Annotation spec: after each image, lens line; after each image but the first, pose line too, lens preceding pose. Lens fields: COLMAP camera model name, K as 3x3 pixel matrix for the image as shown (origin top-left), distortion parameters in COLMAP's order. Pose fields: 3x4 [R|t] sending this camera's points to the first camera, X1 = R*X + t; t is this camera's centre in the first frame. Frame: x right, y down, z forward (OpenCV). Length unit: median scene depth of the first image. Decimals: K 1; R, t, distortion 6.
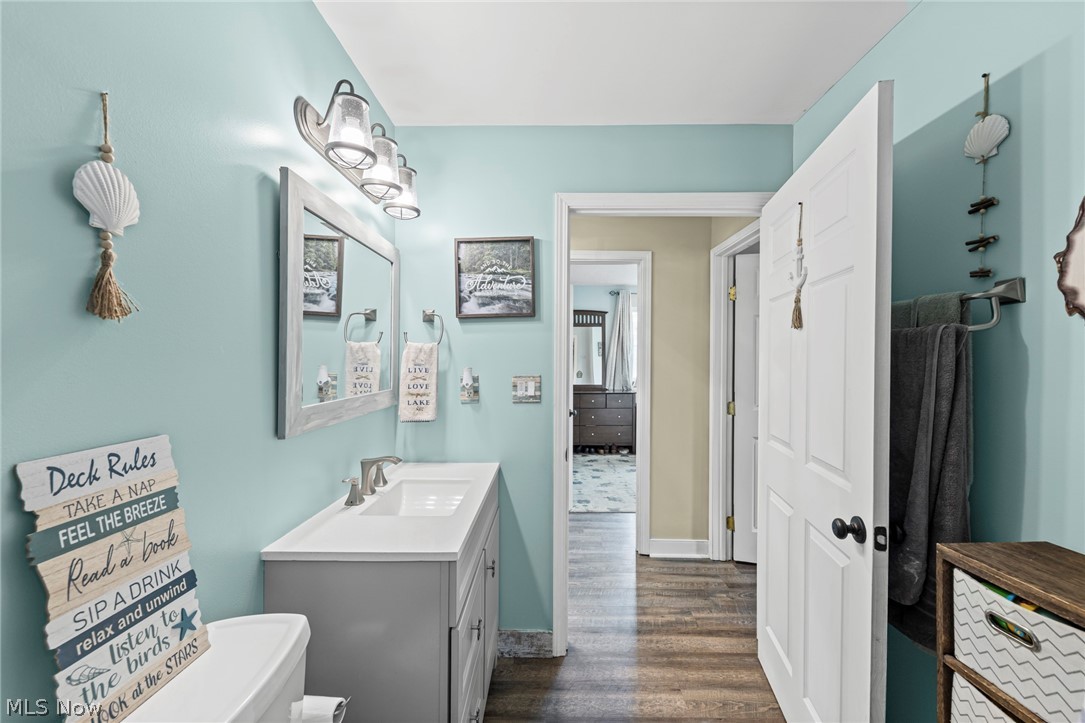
lens RADIAL K [[436.4, 0, 541.8], [0, 436.4, 363.4], [0, 0, 1]] dist [0.001330, 0.000030]
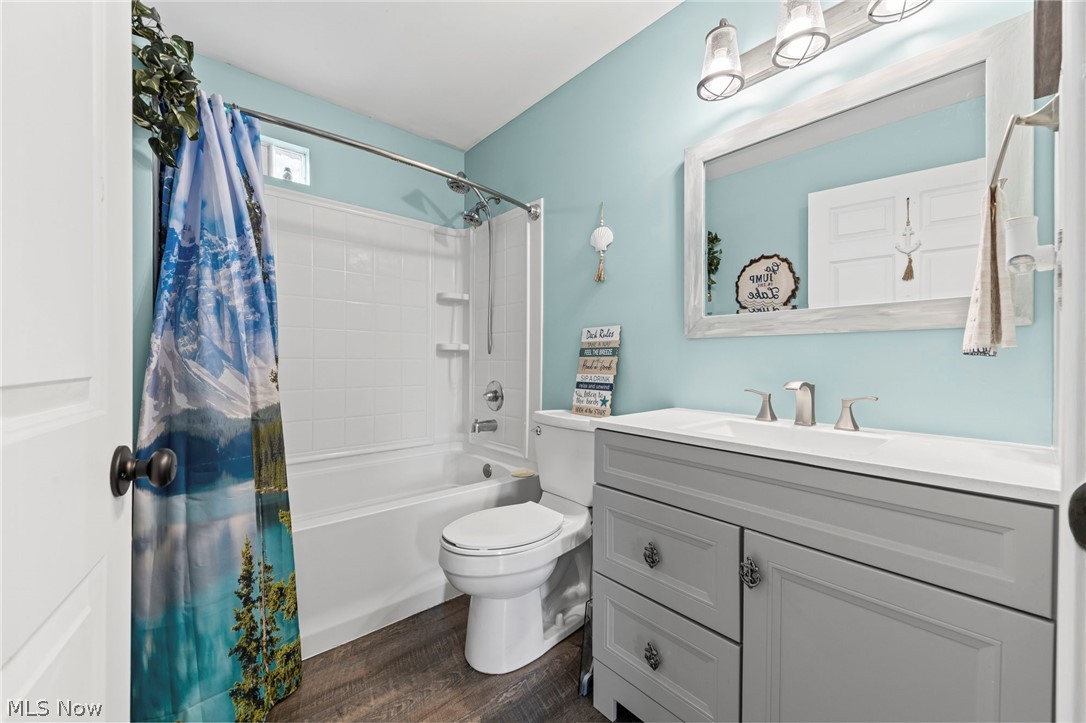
lens RADIAL K [[436.8, 0, 544.4], [0, 436.8, 359.8], [0, 0, 1]] dist [0.001330, 0.000030]
pose [[-0.752264, -0.006601, -0.658829, 1.126610], [-0.009840, 0.999951, 0.001216, 0.400191], [0.658789, 0.007397, -0.752291, 2.858809]]
